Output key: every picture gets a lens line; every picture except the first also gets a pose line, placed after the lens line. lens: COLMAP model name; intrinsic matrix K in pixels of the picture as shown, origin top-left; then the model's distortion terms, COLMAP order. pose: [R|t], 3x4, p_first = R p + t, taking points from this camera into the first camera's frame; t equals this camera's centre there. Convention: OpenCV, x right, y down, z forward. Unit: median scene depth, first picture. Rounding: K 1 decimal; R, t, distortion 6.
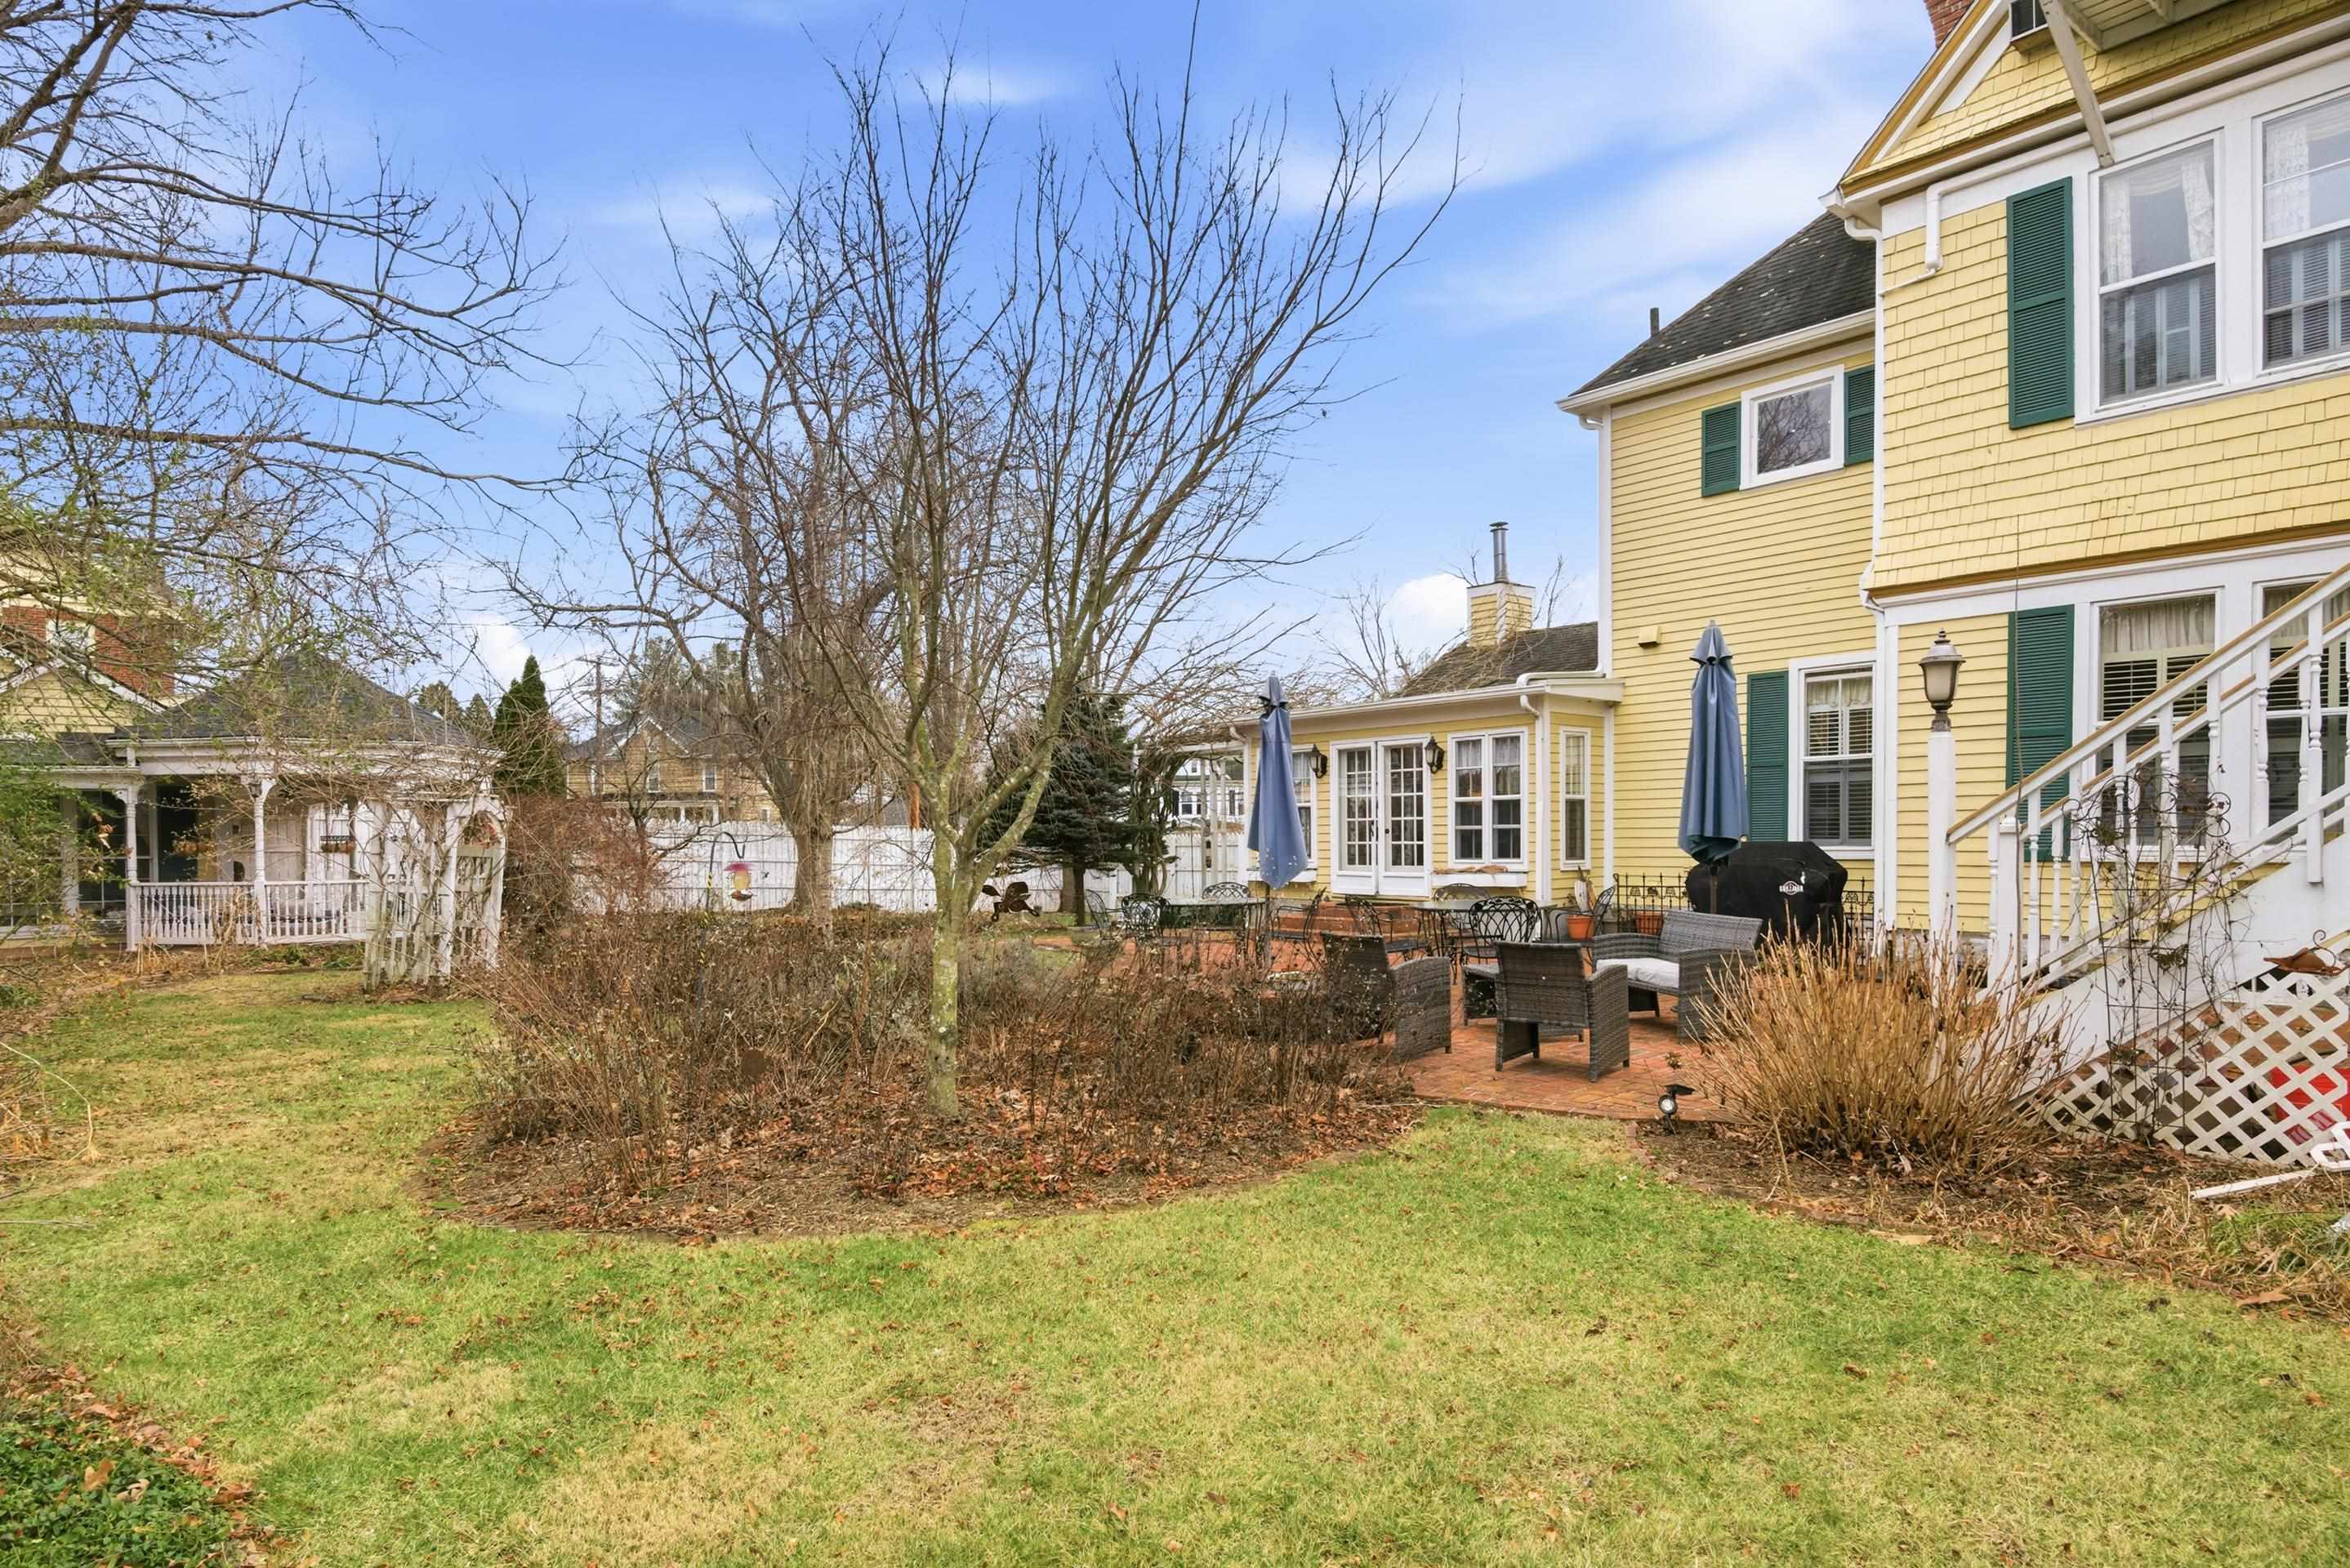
lens RADIAL K [[1224.8, 0, 1185.2], [0, 1224.8, 860.3], [0, 0, 1]] dist [-0.003863, -0.000308]
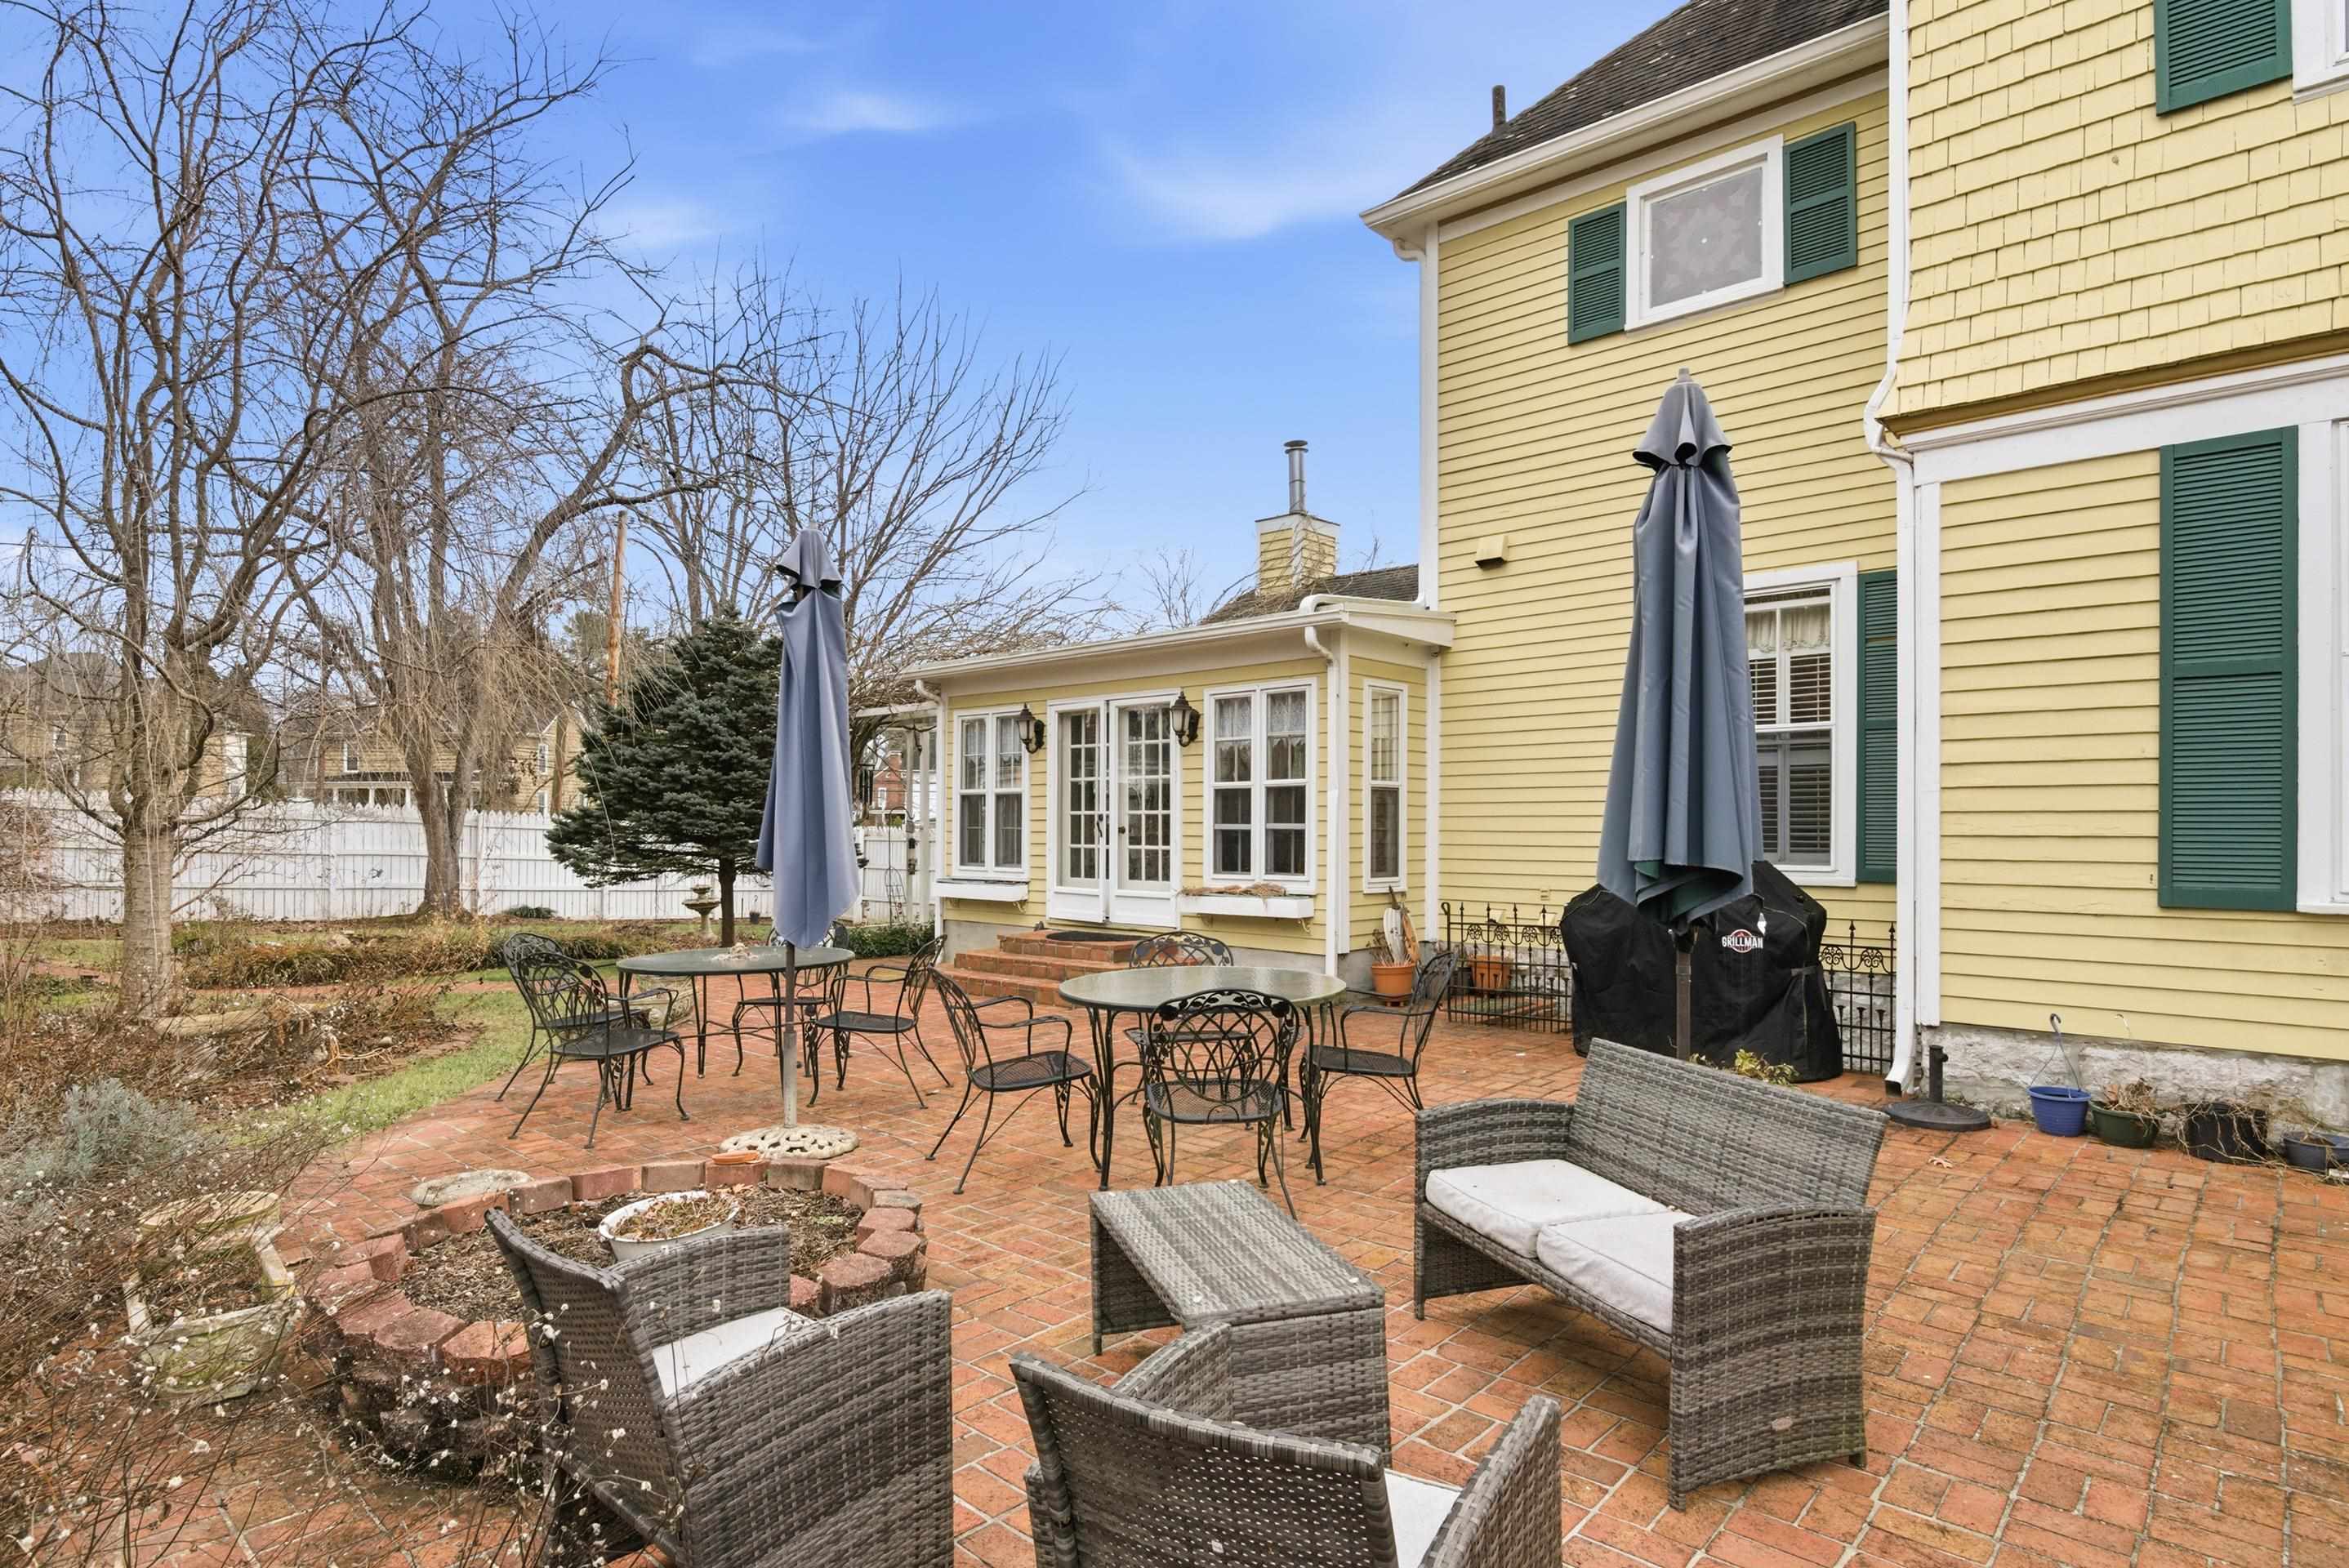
lens RADIAL K [[1216.4, 0, 1168.8], [0, 1216.4, 818.5], [0, 0, 1]] dist [0.000568, 0.000462]
pose [[0.991633, 0.013618, 0.128371, 0.113827], [-0.010136, 0.999564, -0.027739, -0.012786], [-0.128693, 0.026206, 0.991338, 0.349348]]
